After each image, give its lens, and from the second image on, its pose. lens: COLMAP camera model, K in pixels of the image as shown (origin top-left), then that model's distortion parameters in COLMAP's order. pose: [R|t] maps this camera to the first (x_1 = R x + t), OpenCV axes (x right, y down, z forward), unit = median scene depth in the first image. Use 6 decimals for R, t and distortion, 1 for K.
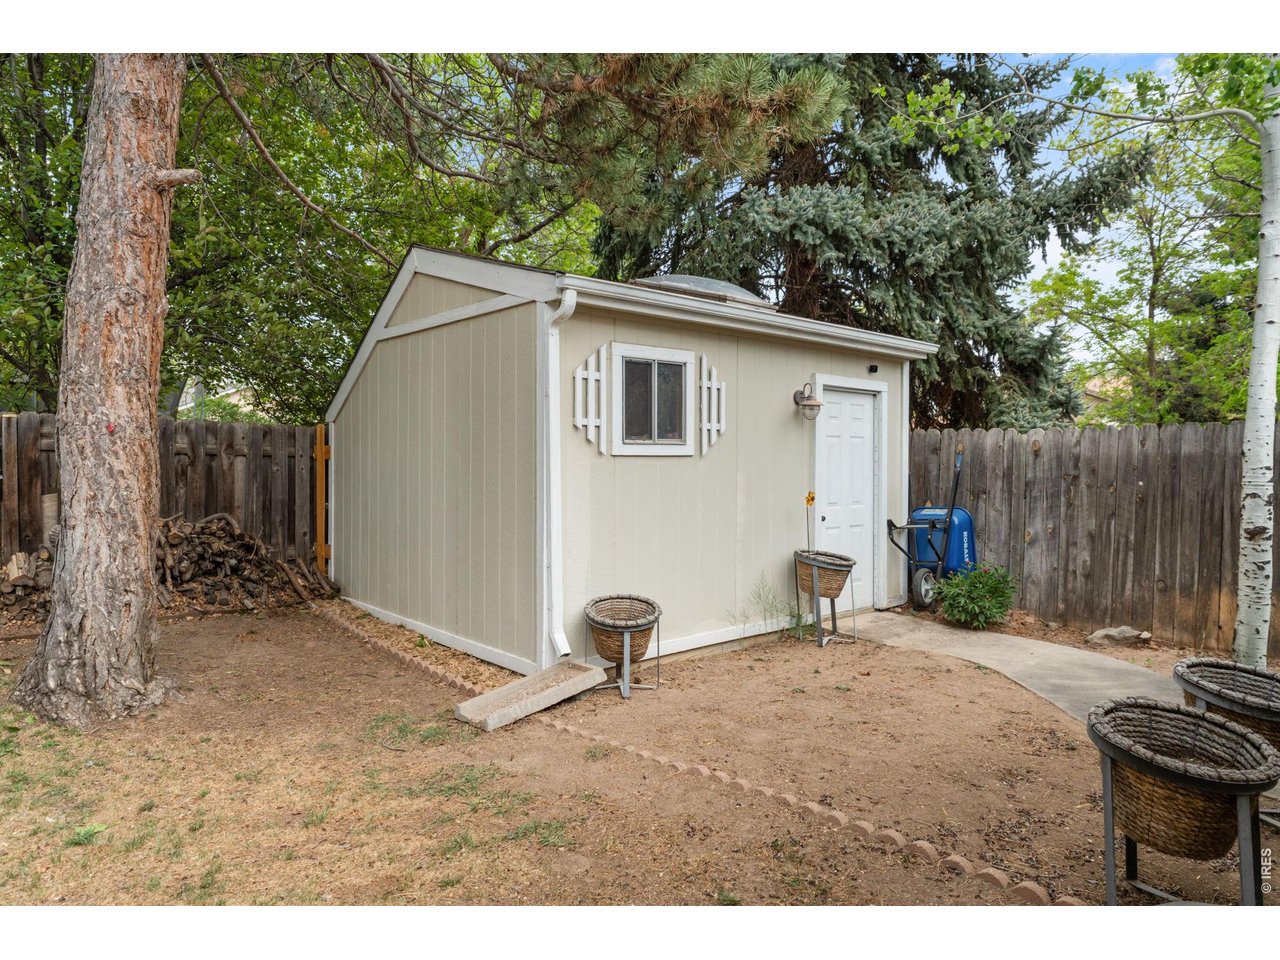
lens RADIAL K [[810.6, 0, 640.6], [0, 810.6, 477.1], [0, 0, 1]] dist [-0.001446, -0.000391]
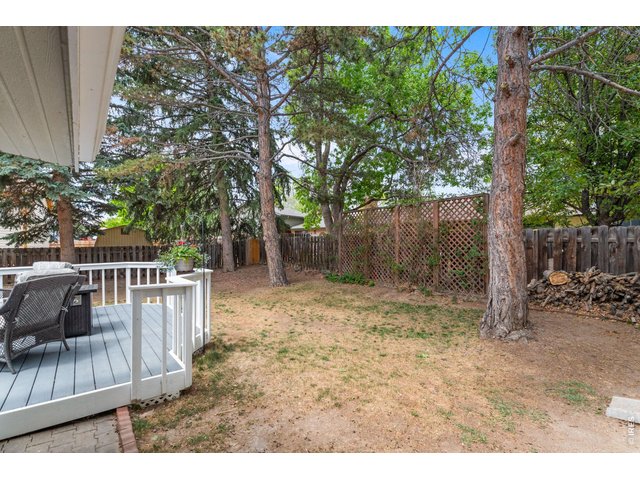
lens RADIAL K [[300.7, 0, 319.8], [0, 300.7, 242.8], [0, 0, 1]] dist [-0.001349, -0.000511]
pose [[-0.085988, -0.009407, -0.996252, 0.441829], [-0.011293, 0.999900, -0.008466, -0.019176], [0.996232, 0.010523, -0.086086, 0.460991]]
